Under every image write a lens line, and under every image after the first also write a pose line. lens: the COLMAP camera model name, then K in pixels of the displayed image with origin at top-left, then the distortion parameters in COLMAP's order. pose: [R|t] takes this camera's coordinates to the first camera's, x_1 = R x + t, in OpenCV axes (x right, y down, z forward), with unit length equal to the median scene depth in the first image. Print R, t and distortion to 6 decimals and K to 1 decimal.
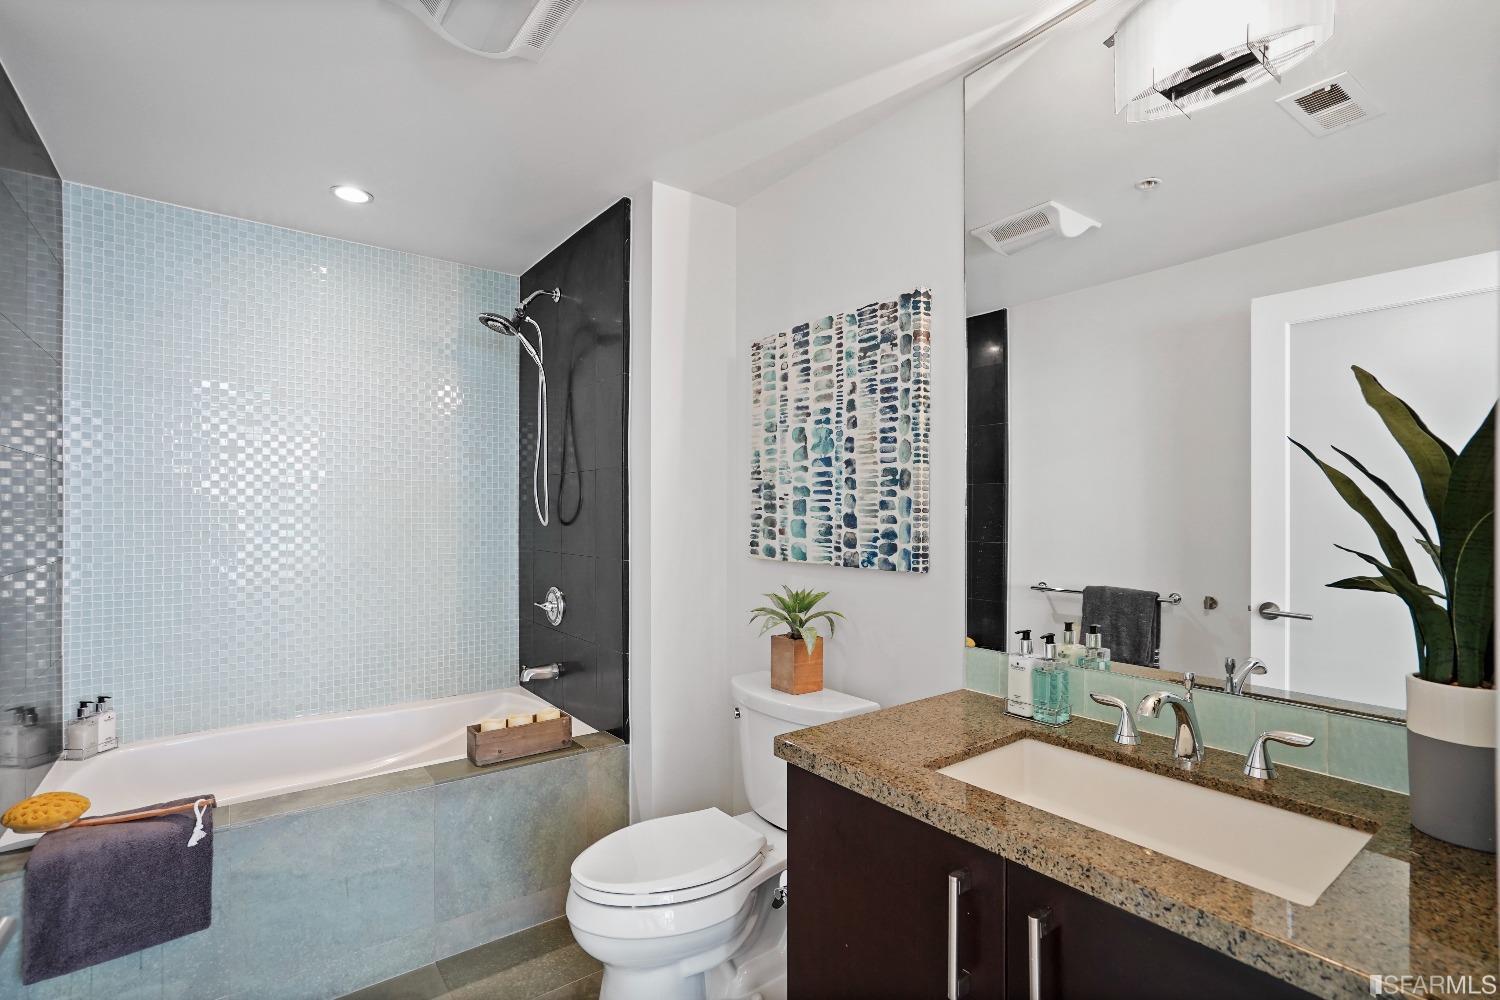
lens RADIAL K [[703.9, 0, 750.5], [0, 703.9, 507.5], [0, 0, 1]] dist [-0.050737, 0.036179]
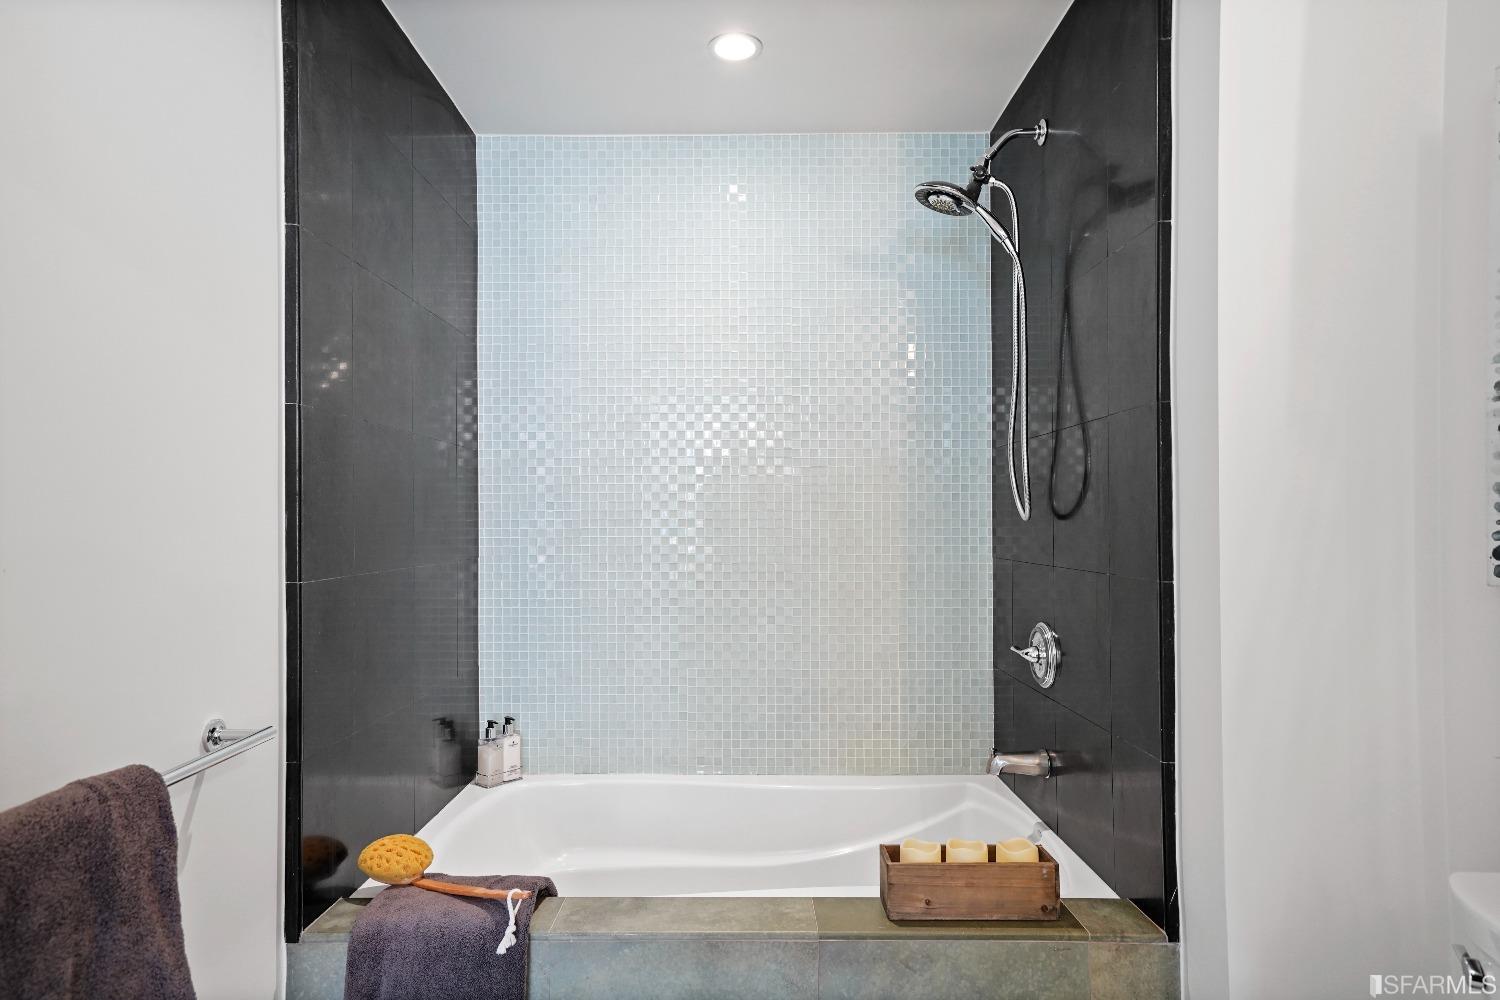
lens RADIAL K [[872.7, 0, 745.4], [0, 872.7, 518.5], [0, 0, 1]] dist [0.012590, 0.002021]
pose [[0.792518, -0.008794, -0.609786, -0.027623], [0.010318, 0.999946, -0.001011, 0.024757], [0.609762, -0.005490, 0.792566, 0.276848]]
